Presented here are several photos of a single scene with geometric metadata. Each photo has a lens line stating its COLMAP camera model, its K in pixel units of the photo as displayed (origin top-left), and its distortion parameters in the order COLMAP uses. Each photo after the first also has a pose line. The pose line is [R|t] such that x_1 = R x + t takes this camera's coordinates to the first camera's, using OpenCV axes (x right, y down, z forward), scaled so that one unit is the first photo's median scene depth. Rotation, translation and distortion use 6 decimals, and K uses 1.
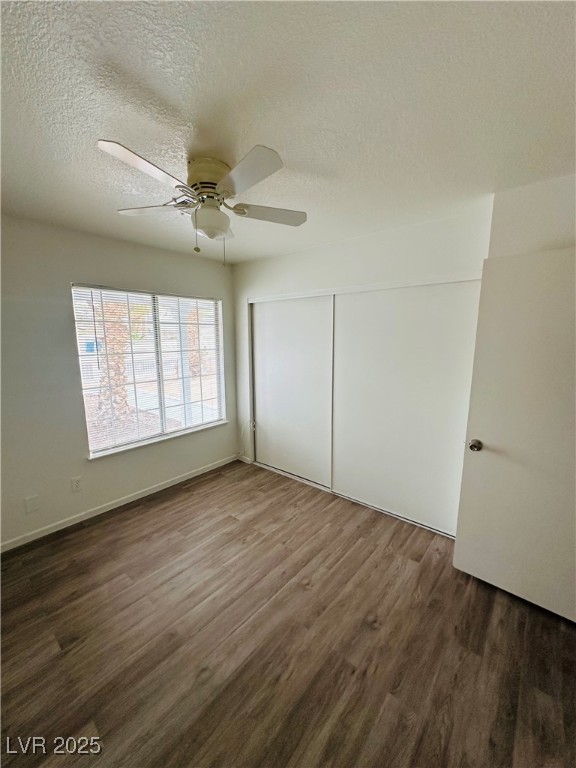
lens RADIAL K [[307.2, 0, 288.0], [0, 307.2, 384.0], [0, 0, 1]] dist [-0.001665, 0.000340]
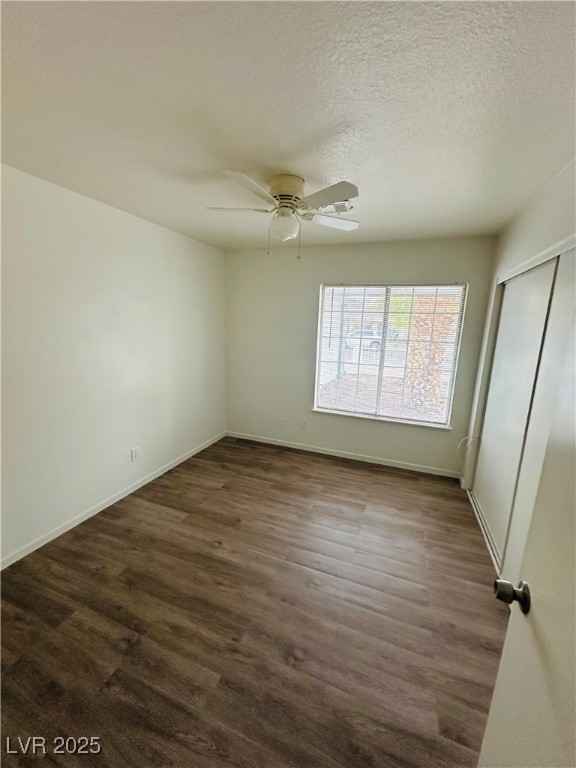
lens RADIAL K [[307.2, 0, 288.0], [0, 307.2, 384.0], [0, 0, 1]] dist [-0.001665, 0.000340]
pose [[0.322266, 0.195473, -0.926248, 0.721251], [-0.179120, 0.973365, 0.143096, -0.065126], [0.929549, 0.119795, 0.348695, 0.469249]]
